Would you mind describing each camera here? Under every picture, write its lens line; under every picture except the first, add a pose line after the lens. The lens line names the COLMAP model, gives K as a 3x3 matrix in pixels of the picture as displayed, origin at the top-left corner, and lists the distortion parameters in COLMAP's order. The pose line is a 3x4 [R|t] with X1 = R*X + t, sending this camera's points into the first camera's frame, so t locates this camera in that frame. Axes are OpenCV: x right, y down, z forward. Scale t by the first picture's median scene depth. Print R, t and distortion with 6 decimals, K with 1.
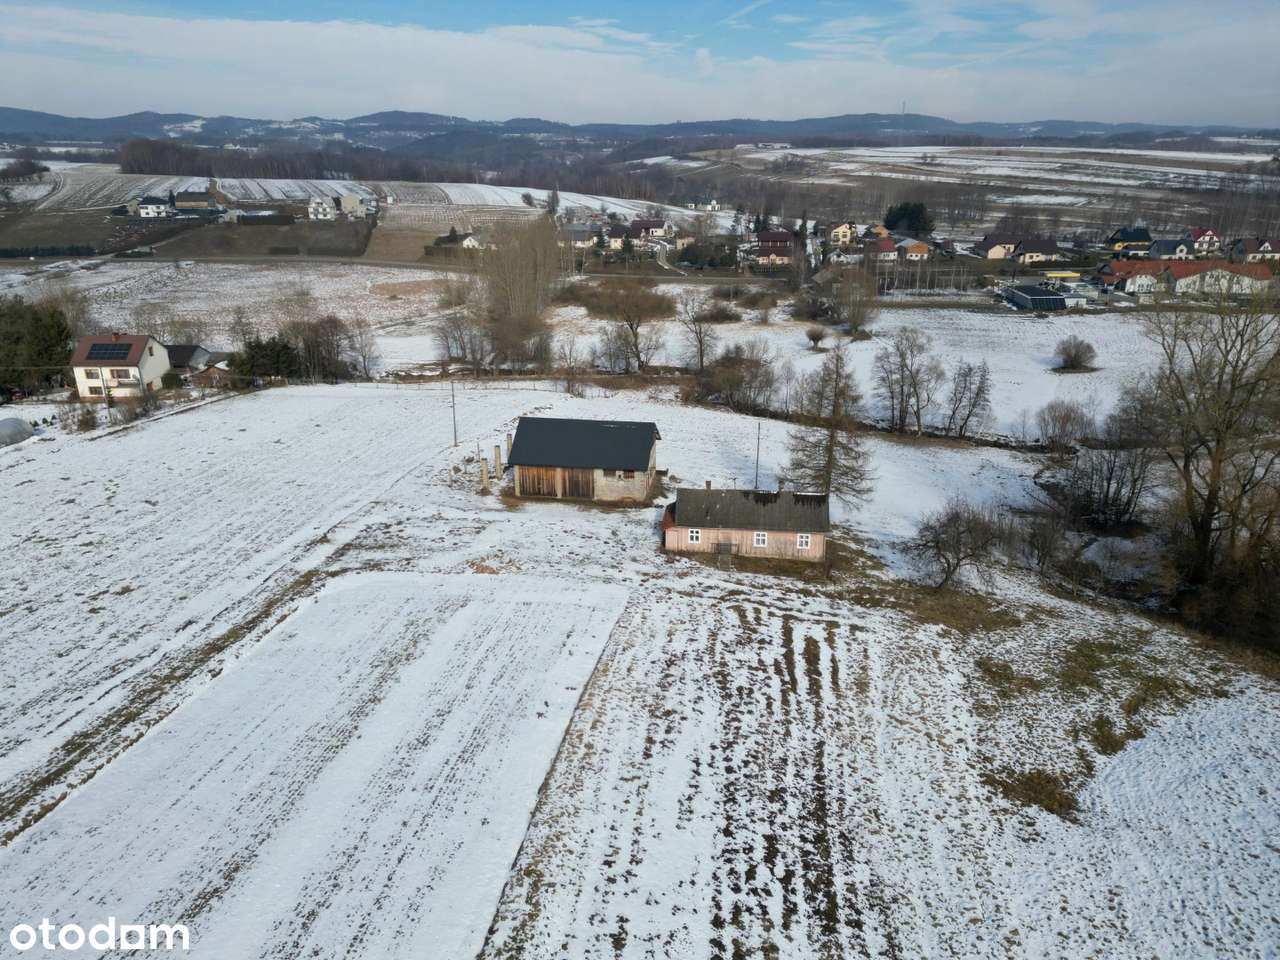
lens RADIAL K [[890.1, 0, 635.8], [0, 890.1, 477.1], [0, 0, 1]] dist [0.090108, -0.090485]
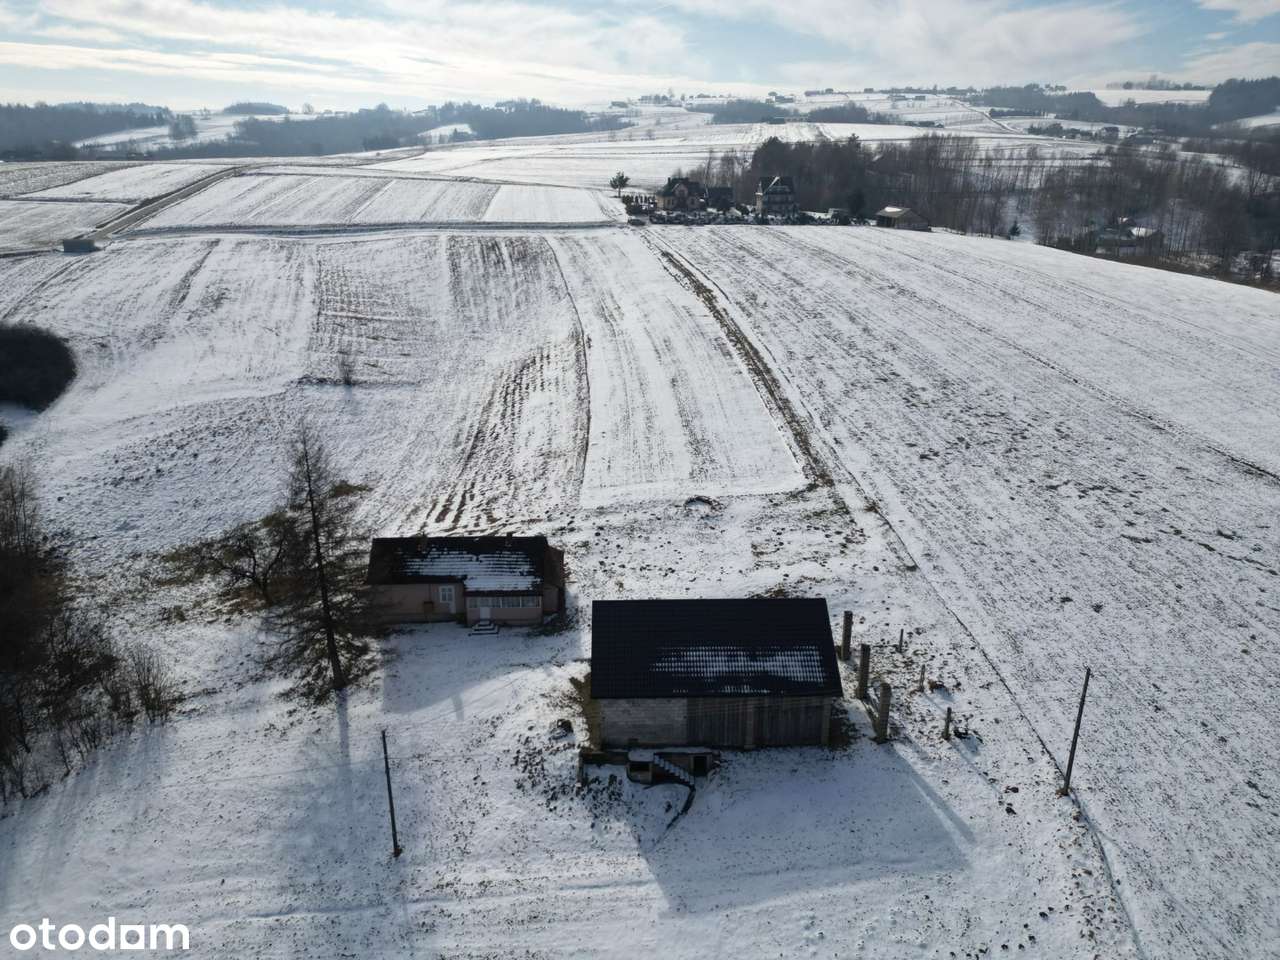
lens RADIAL K [[890.1, 0, 635.8], [0, 890.1, 477.1], [0, 0, 1]] dist [0.090108, -0.090485]
pose [[-0.984158, 0.068387, -0.163575, 0.053491], [-0.051544, 0.772402, 0.633039, -0.316750], [0.169638, 0.631442, -0.756640, 0.879219]]
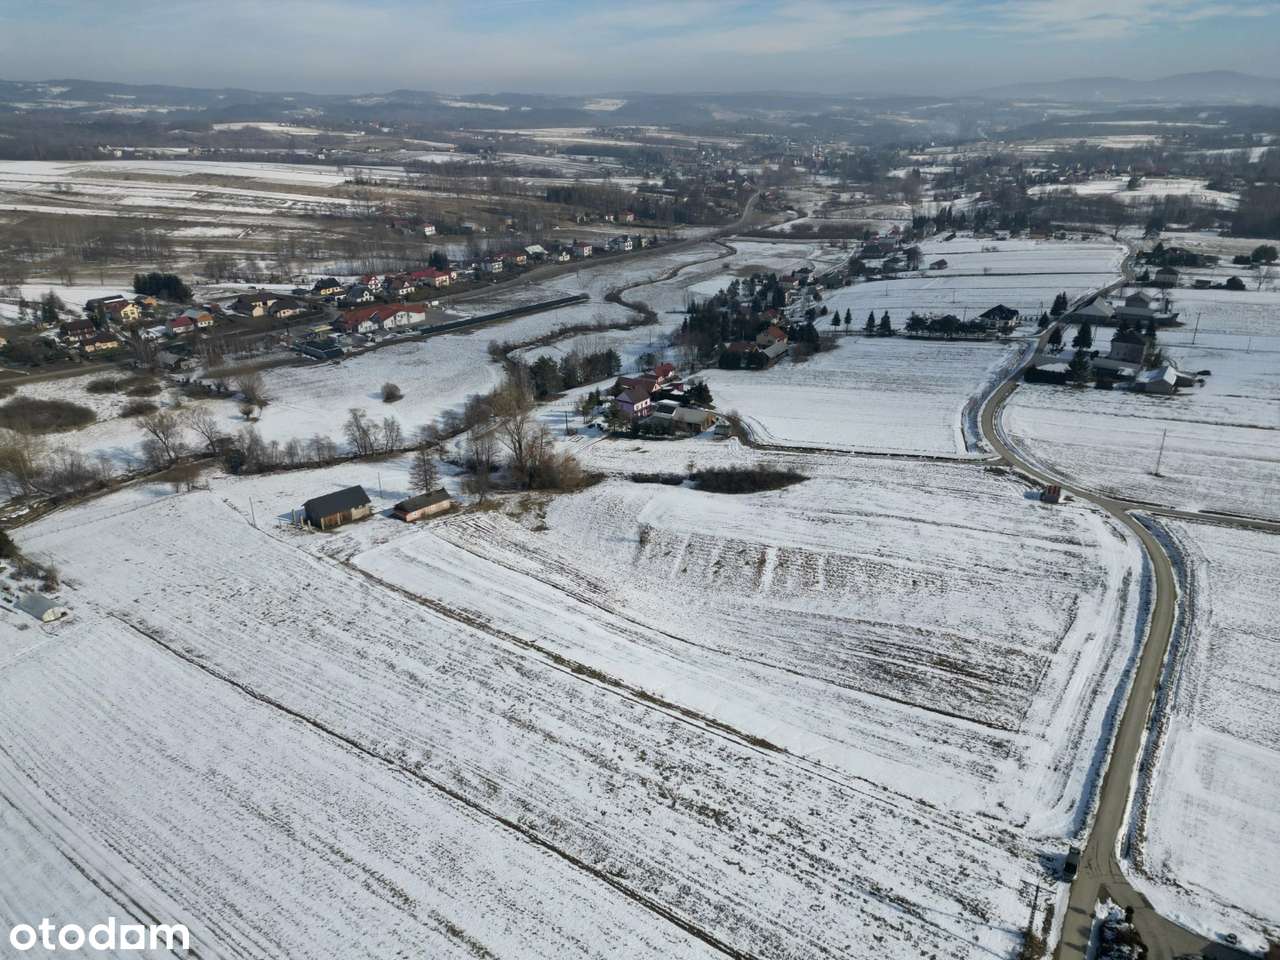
lens RADIAL K [[890.1, 0, 635.8], [0, 890.1, 477.1], [0, 0, 1]] dist [0.090108, -0.090485]
pose [[0.596785, -0.309254, 0.740411, -0.905853], [0.274106, 0.945808, 0.174109, -0.200606], [-0.754131, 0.099045, 0.649212, -0.836634]]
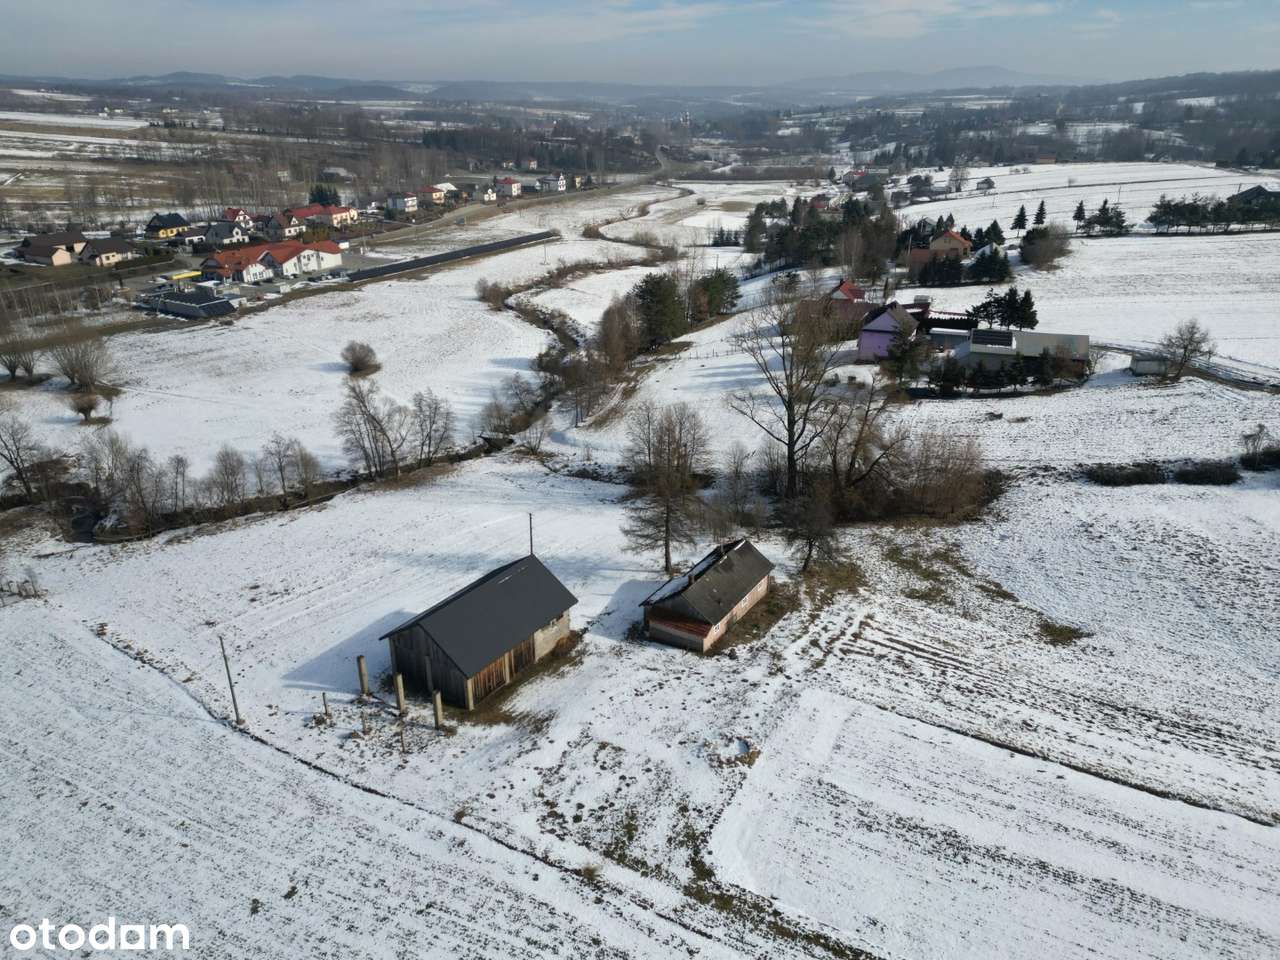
lens RADIAL K [[889.0, 0, 636.1], [0, 889.0, 475.5], [0, 0, 1]] dist [0.080419, -0.063957]
pose [[0.422168, -0.351196, 0.835725, -0.422289], [0.309361, 0.922377, 0.231335, -0.198532], [-0.852097, 0.160878, 0.498044, 0.272970]]
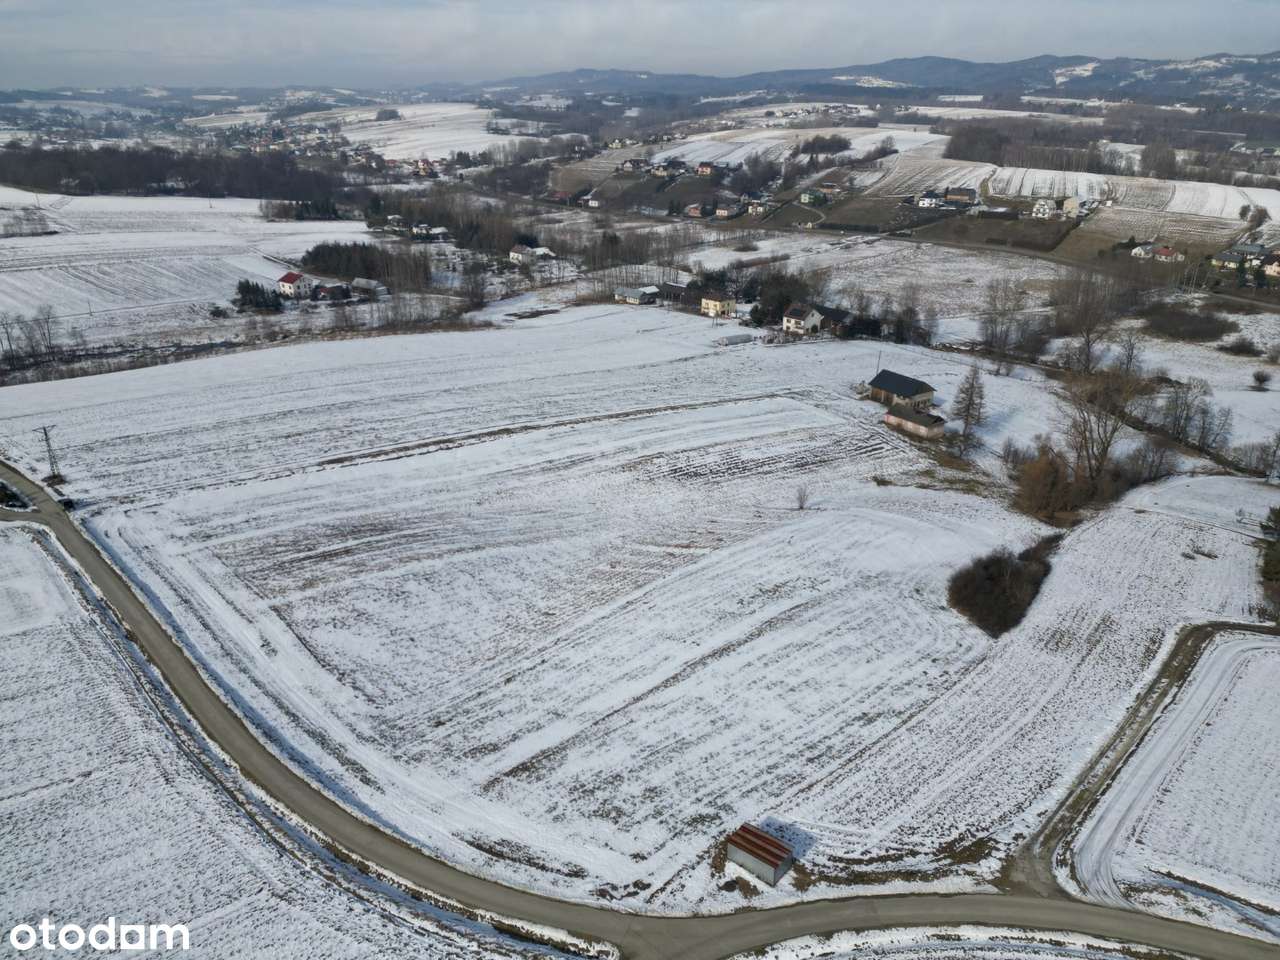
lens RADIAL K [[889.0, 0, 636.1], [0, 889.0, 475.5], [0, 0, 1]] dist [0.080419, -0.063957]
pose [[0.650921, 0.299454, -0.697588, 0.836157], [-0.255770, 0.951695, 0.169876, -0.020053], [0.714762, 0.067846, 0.696070, -0.832985]]
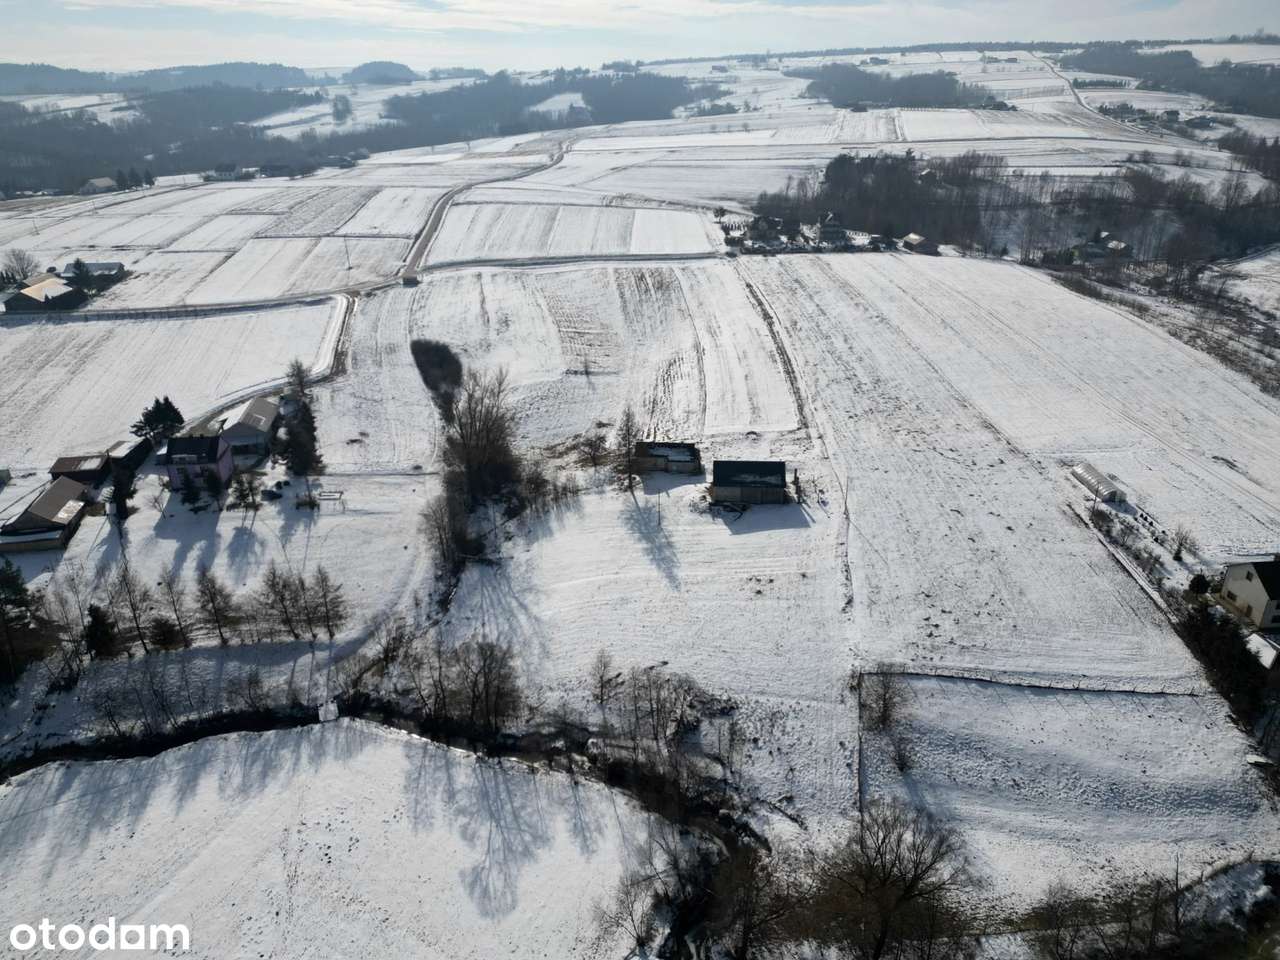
lens RADIAL K [[890.1, 0, 635.8], [0, 890.1, 477.1], [0, 0, 1]] dist [0.090108, -0.090485]
pose [[-0.996736, 0.046674, -0.065877, 0.202821], [-0.011095, 0.729037, 0.684384, -0.863538], [0.079970, 0.682881, -0.726139, 1.527001]]
